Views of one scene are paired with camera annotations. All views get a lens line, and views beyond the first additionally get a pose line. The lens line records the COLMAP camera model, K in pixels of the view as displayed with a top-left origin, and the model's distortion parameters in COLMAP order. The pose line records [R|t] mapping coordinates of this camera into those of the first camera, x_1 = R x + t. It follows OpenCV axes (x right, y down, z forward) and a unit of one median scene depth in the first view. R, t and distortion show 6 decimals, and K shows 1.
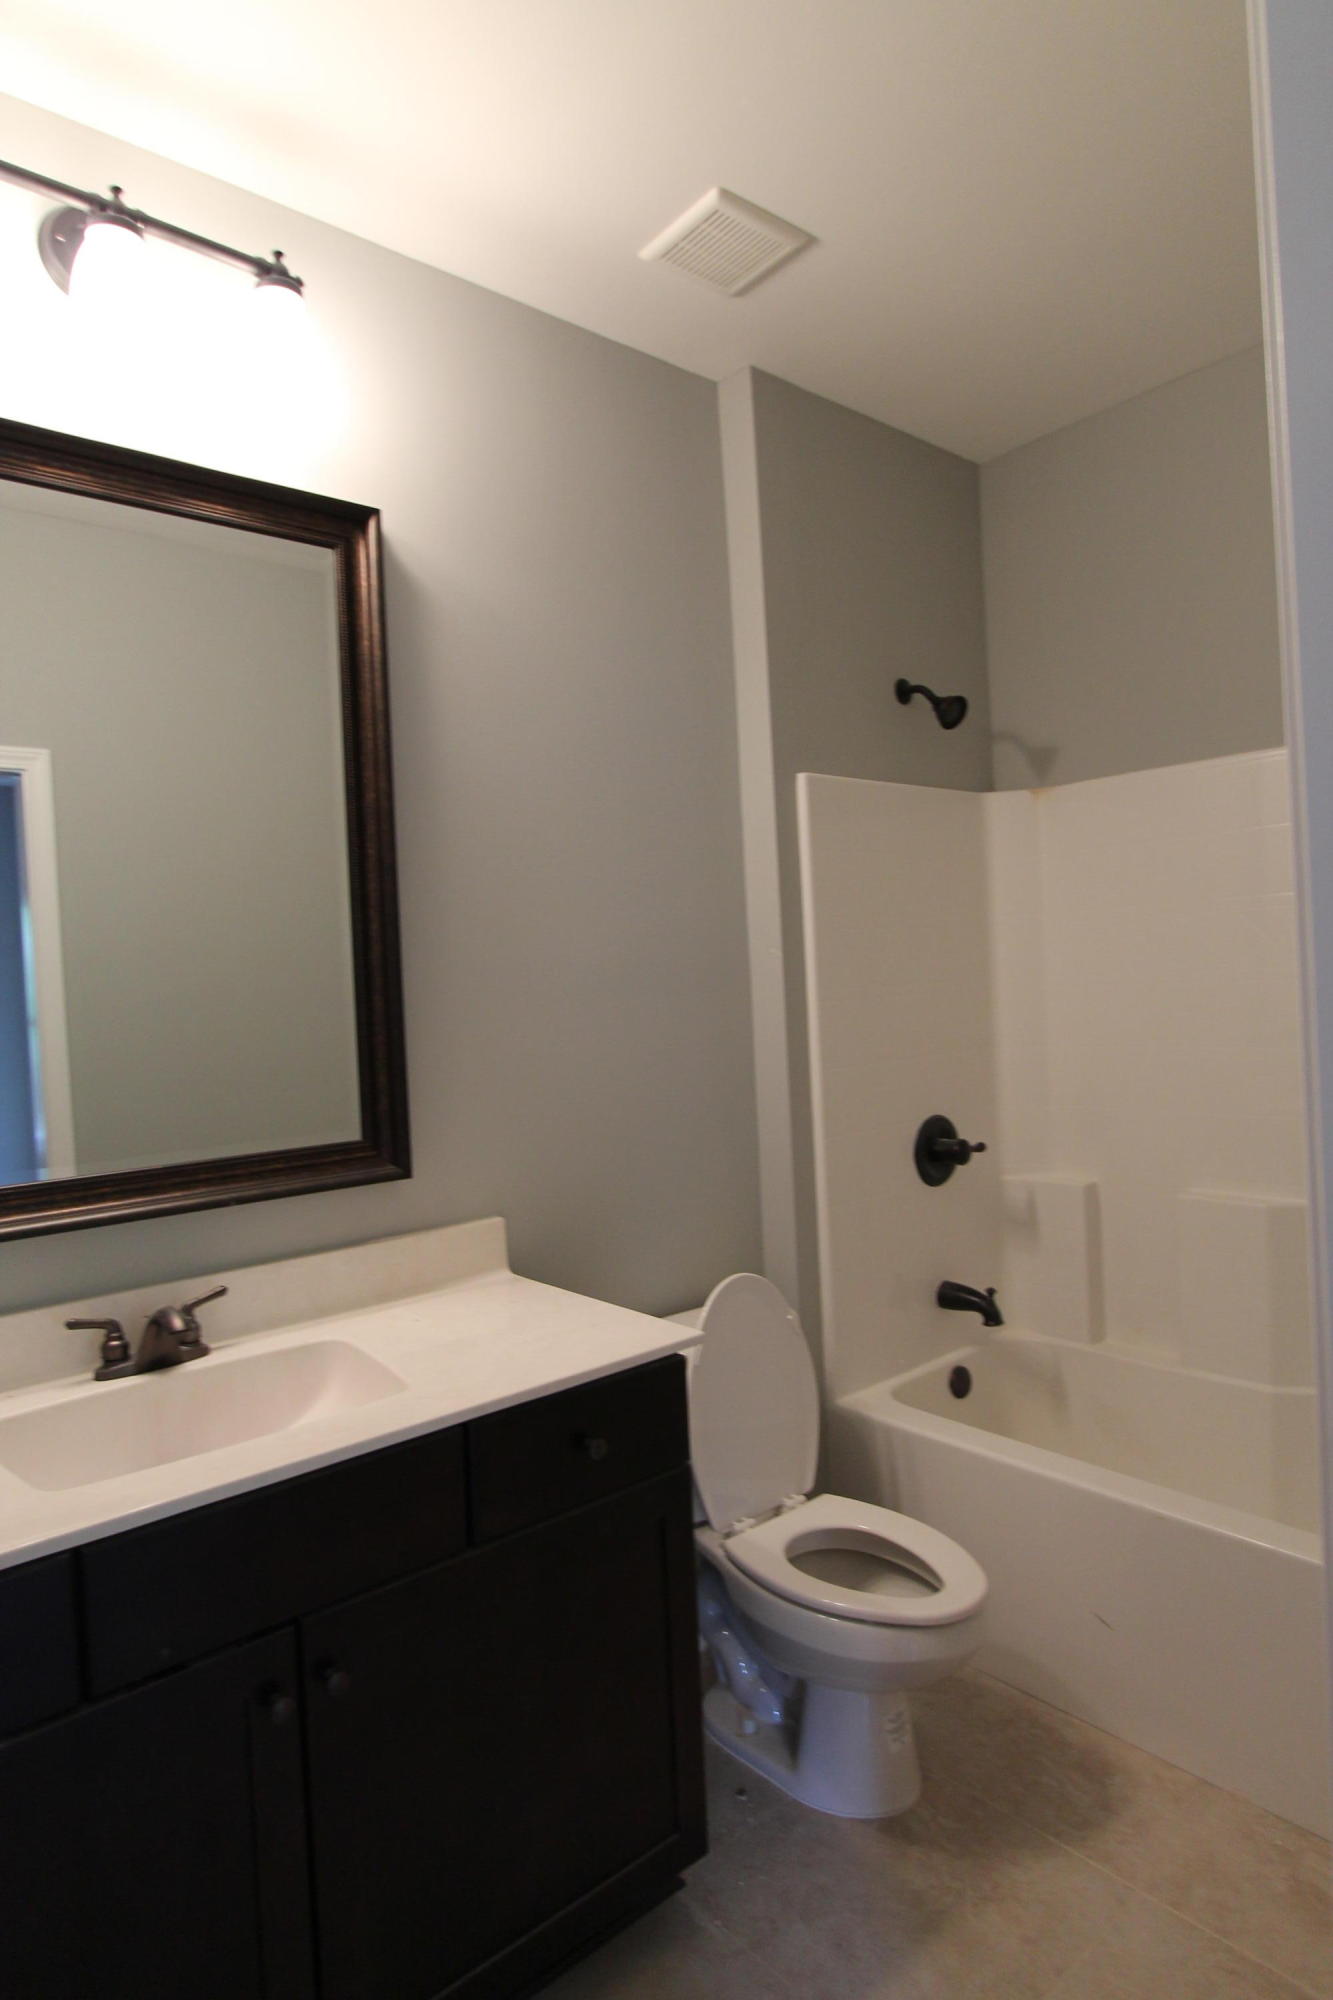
lens RADIAL K [[1138.9, 0, 665.3], [0, 1138.9, 987.4], [0, 0, 1]] dist [-0.001606, -0.000755]
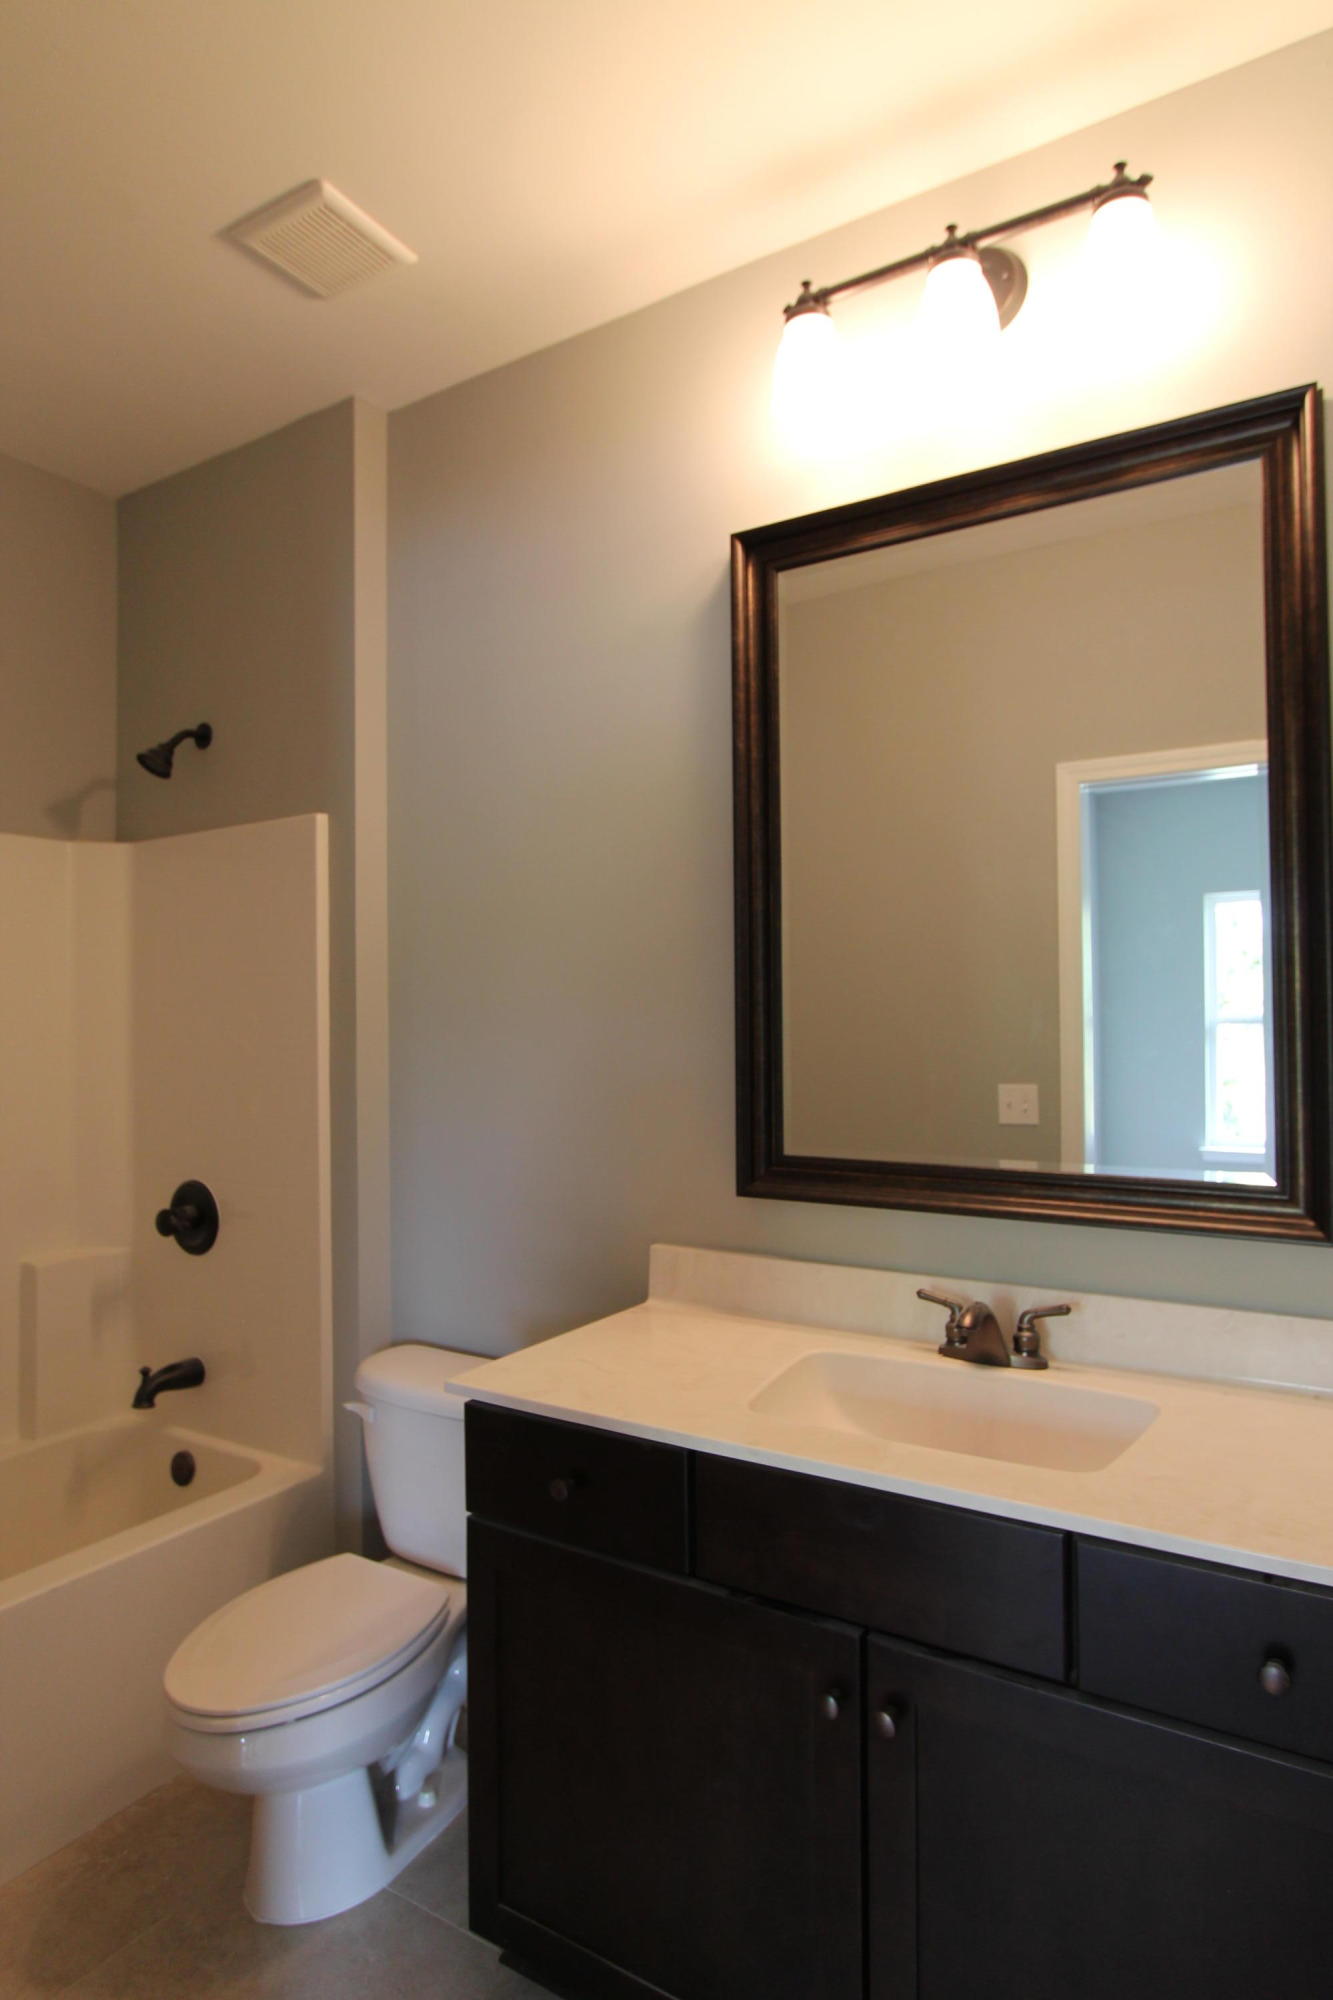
lens RADIAL K [[1161.1, 0, 666.5], [0, 1161.1, 1000.0], [0, 0, 1]] dist [0.018979, -0.000035]
pose [[0.316159, 0.028199, -0.948287, 0.441612], [-0.005579, 0.999596, 0.027864, -0.020615], [0.948690, -0.003519, 0.316189, 0.381889]]
